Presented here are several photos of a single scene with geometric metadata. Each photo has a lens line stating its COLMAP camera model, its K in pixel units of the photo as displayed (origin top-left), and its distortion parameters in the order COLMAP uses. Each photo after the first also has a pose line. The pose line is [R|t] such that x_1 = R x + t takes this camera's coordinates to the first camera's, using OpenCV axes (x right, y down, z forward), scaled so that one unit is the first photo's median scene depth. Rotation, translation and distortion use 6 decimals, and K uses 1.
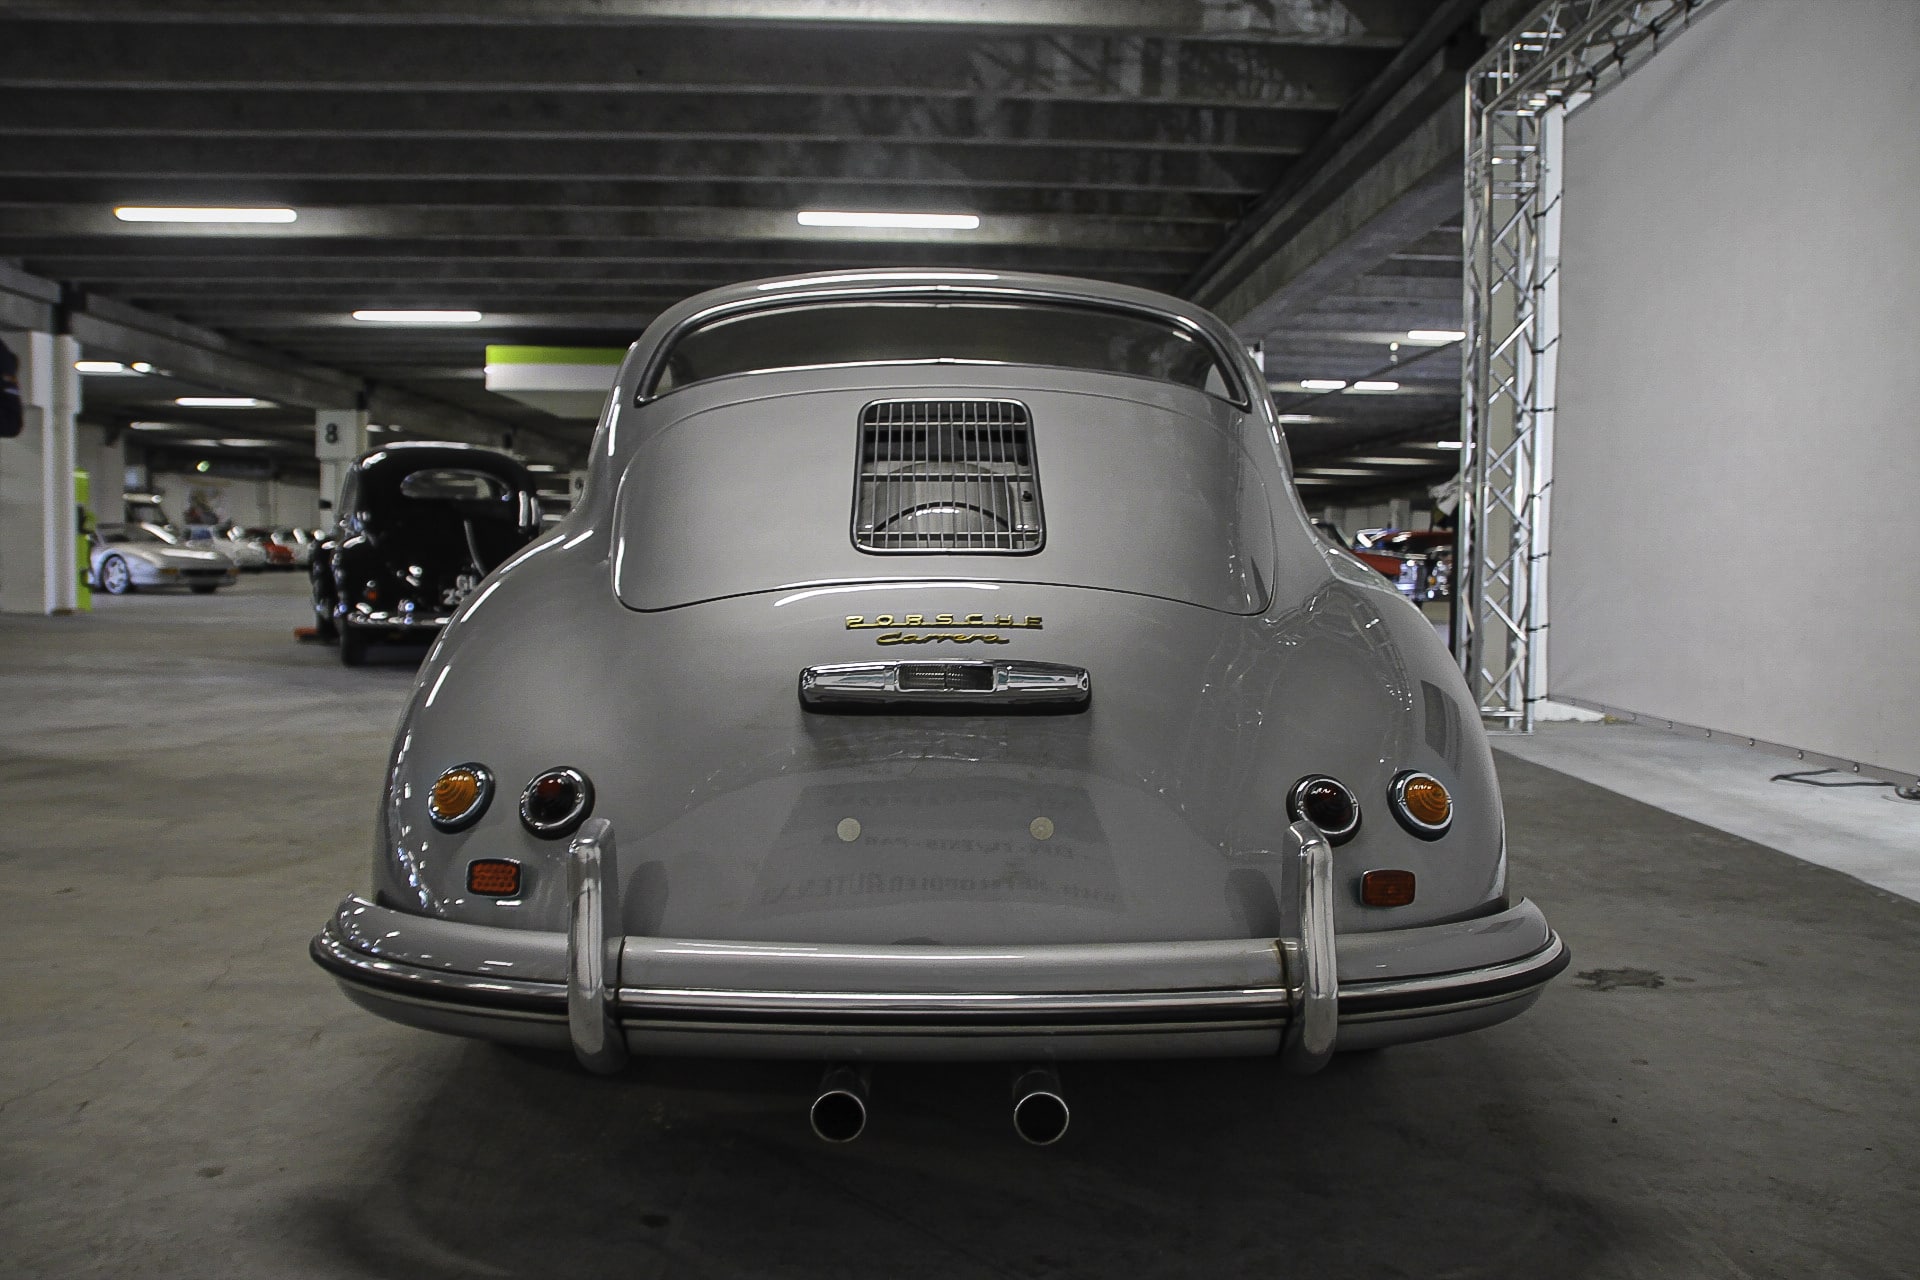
lens RADIAL K [[1608.3, 0, 961.0], [0, 1608.3, 669.2], [0, 0, 1]] dist [-0.163353, 0.150196]
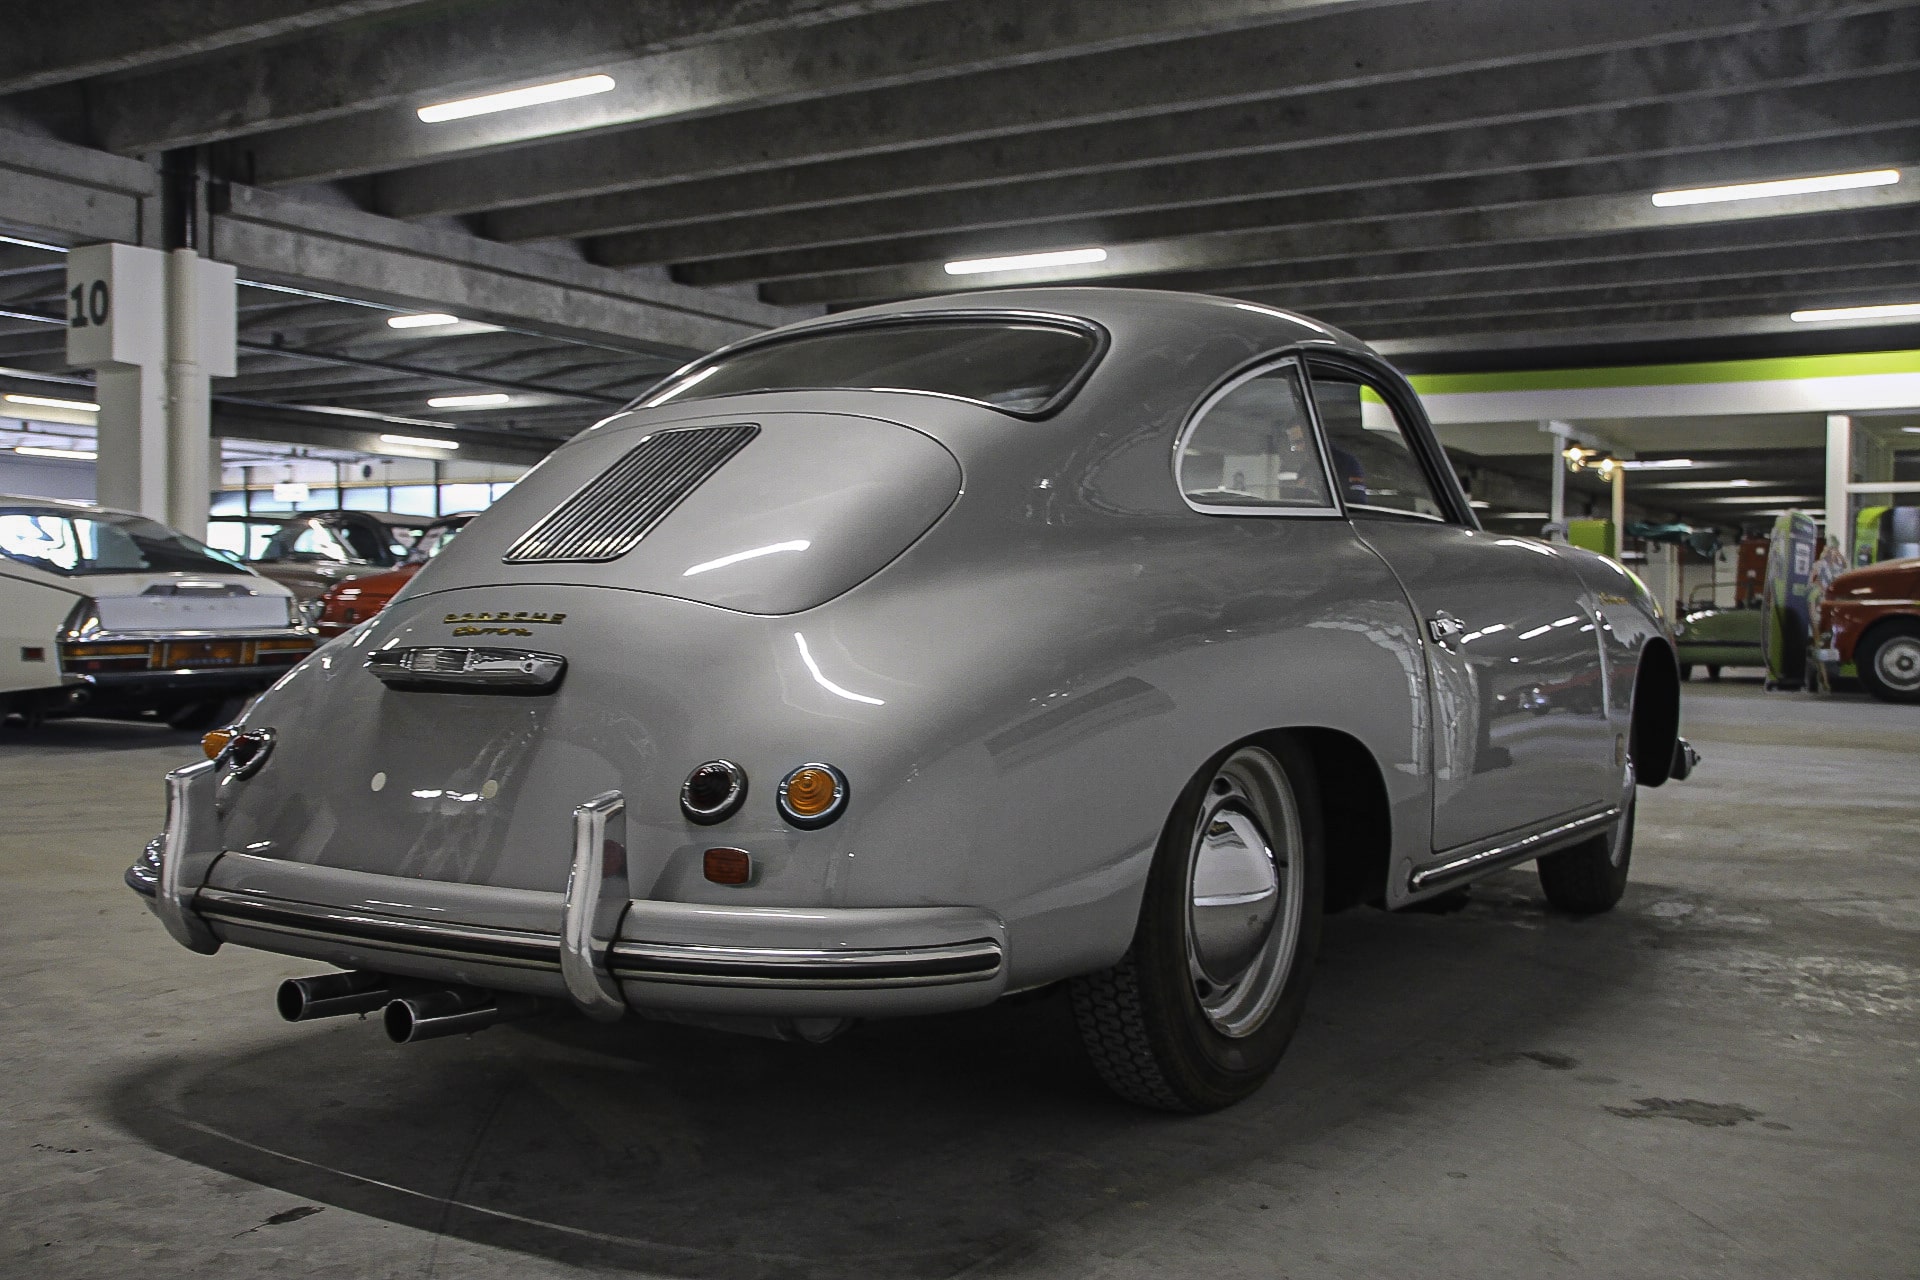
lens RADIAL K [[1884.3, 0, 960.0], [0, 1884.3, 640.0], [0, 0, 1]] dist [-0.002422, 0.038060]
pose [[0.832656, 0.005905, -0.553759, 0.200387], [-0.039872, 0.997987, -0.049311, 0.008169], [0.552353, 0.063139, 0.831216, 0.003612]]
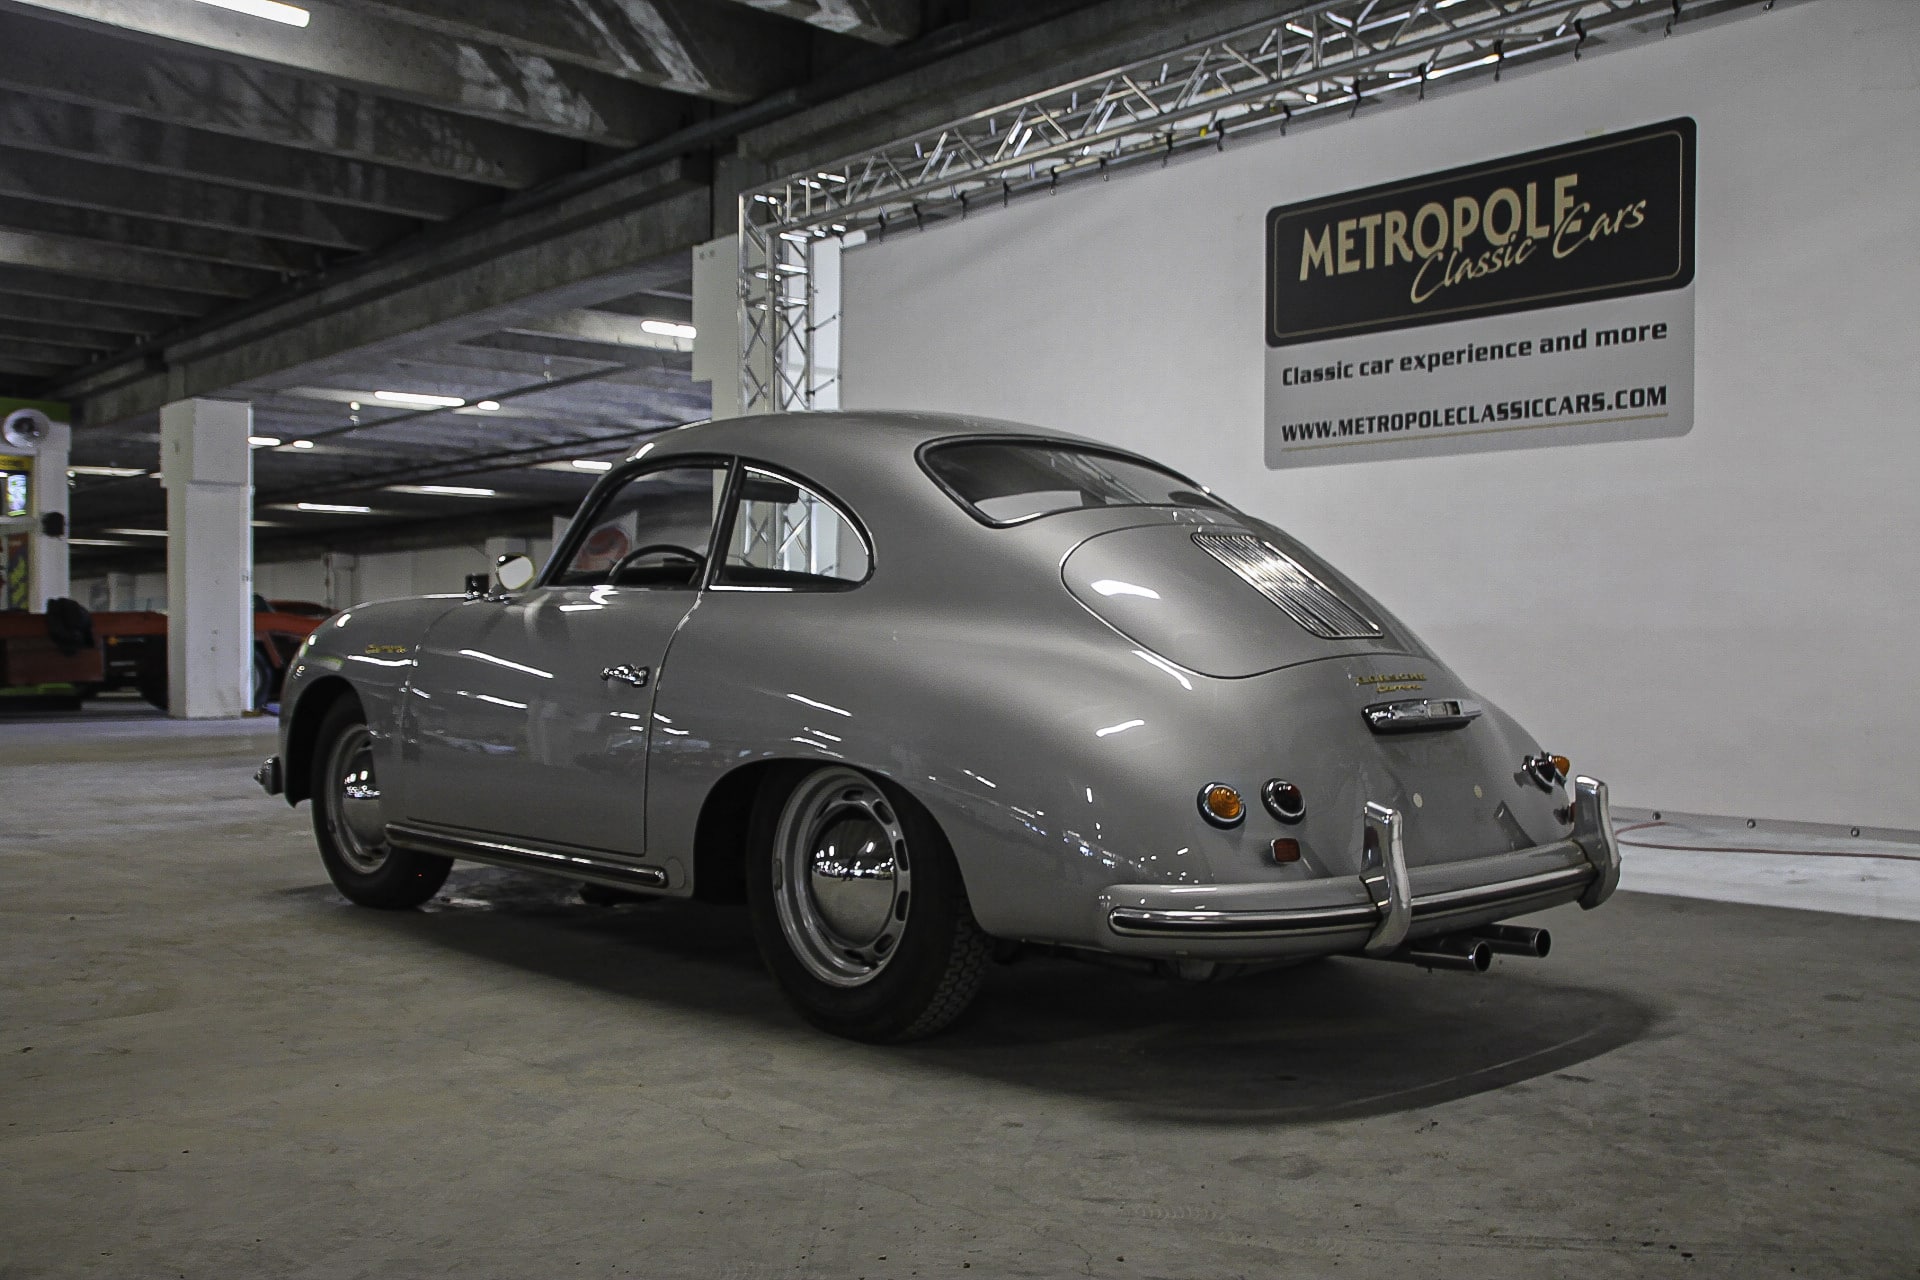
lens RADIAL K [[1788.7, 0, 960.0], [0, 1788.7, 640.0], [0, 0, 1]] dist [-0.097188, 0.160550]
pose [[0.748171, -0.012898, 0.663380, -0.312160], [0.055038, 0.997572, -0.042678, -0.002998], [-0.661219, 0.068442, 0.747064, -0.019967]]
